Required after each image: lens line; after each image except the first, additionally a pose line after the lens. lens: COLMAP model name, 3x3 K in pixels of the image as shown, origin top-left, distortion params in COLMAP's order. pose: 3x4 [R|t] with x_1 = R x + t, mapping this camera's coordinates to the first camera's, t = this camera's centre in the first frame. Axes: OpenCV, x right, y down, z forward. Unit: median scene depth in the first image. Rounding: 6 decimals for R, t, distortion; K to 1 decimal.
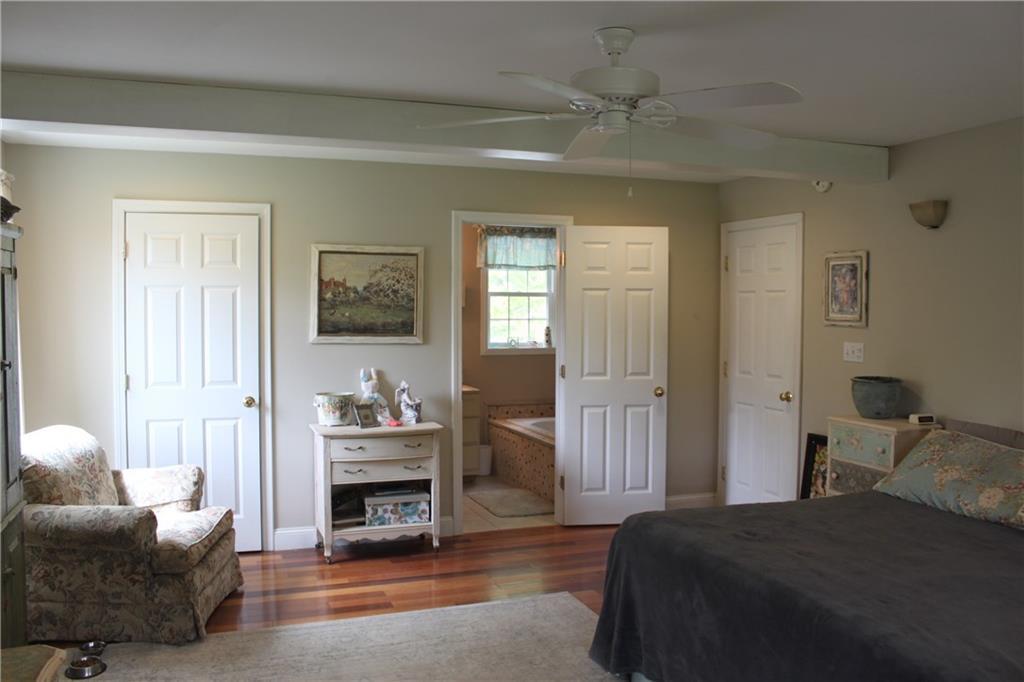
lens RADIAL K [[843.8, 0, 512.0], [0, 843.8, 341.0], [0, 0, 1]] dist [-0.161677, 0.146571]
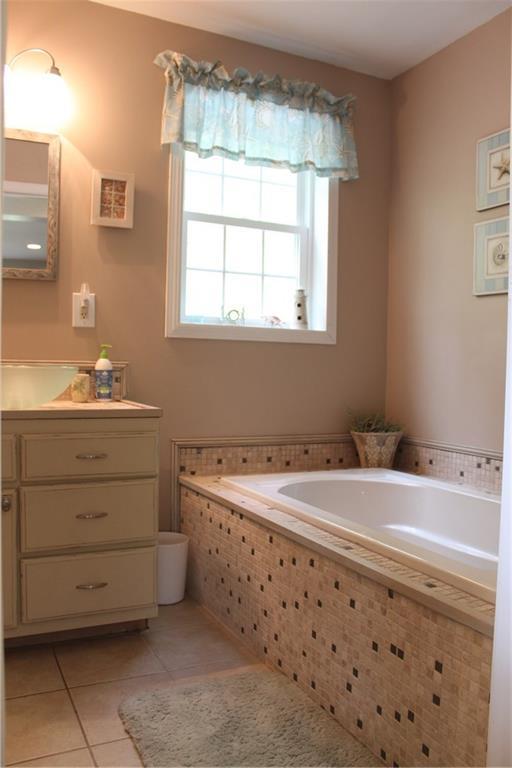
lens RADIAL K [[632.9, 0, 256.0], [0, 632.9, 384.0], [0, 0, 1]] dist [-0.161677, 0.146571]
pose [[0.994682, 0.014612, 0.101956, -0.022136], [-0.013407, 0.999832, -0.012489, 0.046002], [-0.102121, 0.011055, 0.994711, 0.650117]]
